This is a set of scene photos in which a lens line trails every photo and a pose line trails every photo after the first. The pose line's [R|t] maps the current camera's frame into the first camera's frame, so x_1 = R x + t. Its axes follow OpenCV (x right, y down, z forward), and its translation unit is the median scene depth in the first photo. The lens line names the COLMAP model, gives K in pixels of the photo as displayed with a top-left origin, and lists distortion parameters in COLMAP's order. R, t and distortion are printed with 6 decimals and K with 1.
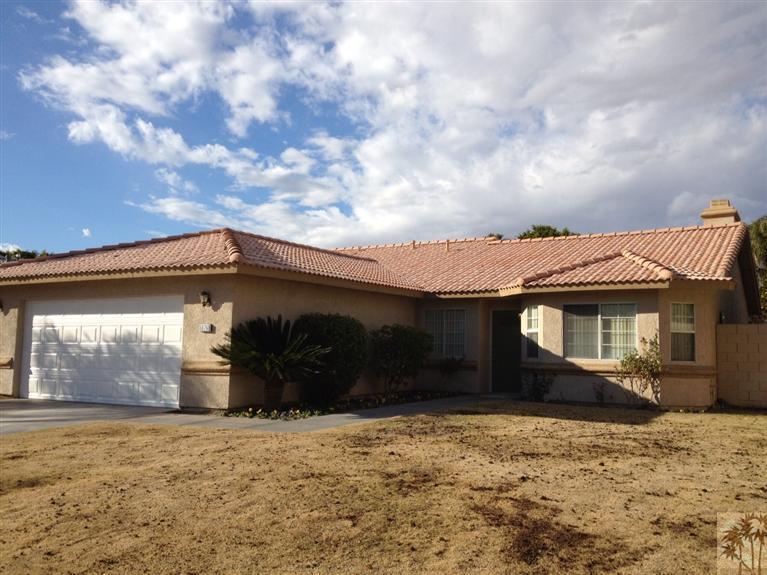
lens RADIAL K [[714.0, 0, 383.5], [0, 714.0, 287.5], [0, 0, 1]] dist [0.201780, -0.475649]
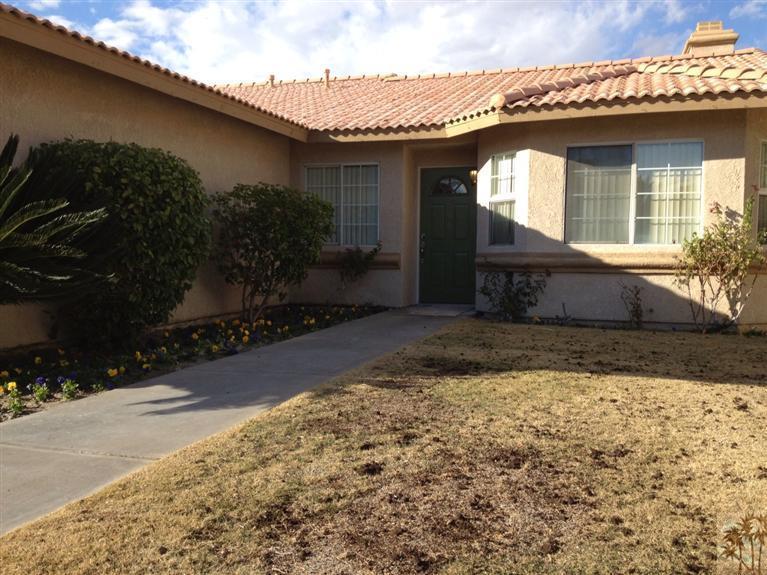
lens RADIAL K [[706.0, 0, 384.3], [0, 706.0, 325.3], [0, 0, 1]] dist [0.062524, -0.003616]
pose [[0.975279, -0.029040, 0.219062, -0.011921], [-0.013264, 0.981847, 0.189211, 0.057176], [-0.220580, -0.187439, 0.957189, 0.488716]]
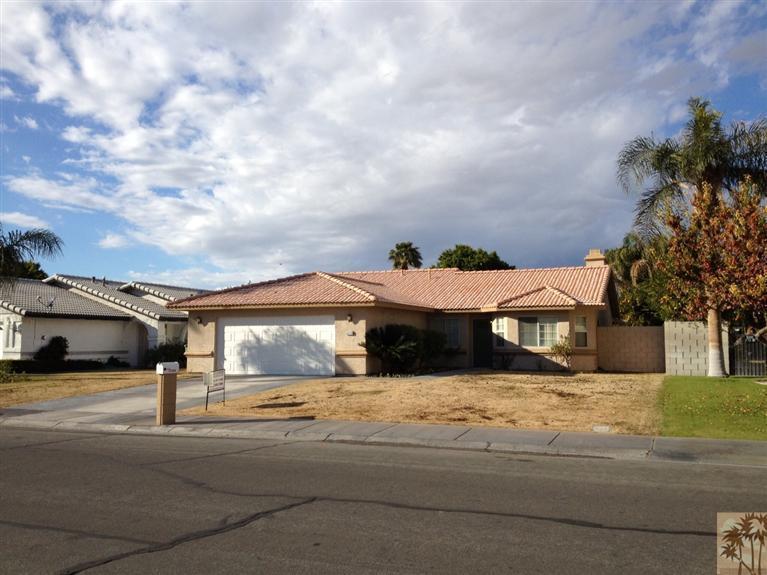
lens RADIAL K [[710.7, 0, 383.5], [0, 710.7, 287.5], [0, 0, 1]] dist [0.196577, -0.408375]
pose [[0.986518, -0.002099, 0.163638, -0.389719], [0.000372, 0.999944, 0.010582, -0.071537], [-0.163651, -0.010378, 0.986464, -0.741012]]
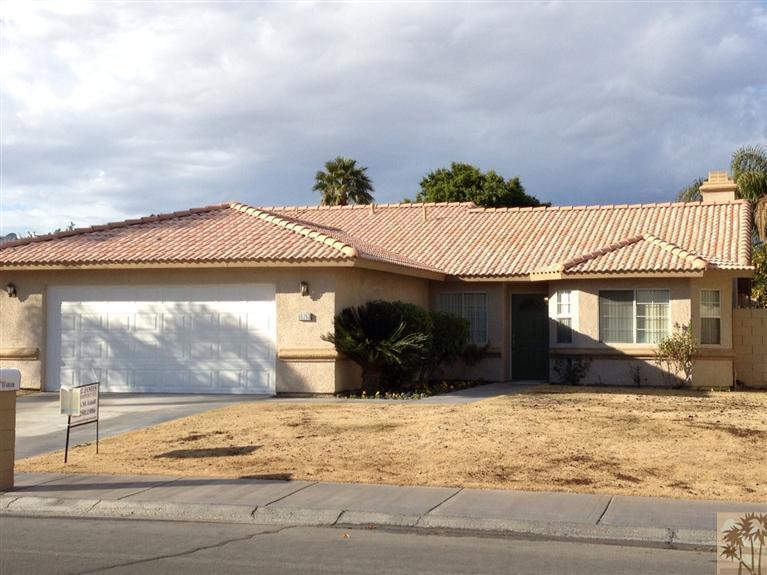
lens RADIAL K [[1233.7, 0, 383.6], [0, 1233.7, 289.7], [0, 0, 1]] dist [0.152429, -0.012320]
pose [[0.970393, 0.000884, 0.241529, -0.469143], [-0.013069, 0.998721, 0.048852, -0.058844], [-0.241177, -0.050562, 0.969163, -0.617450]]
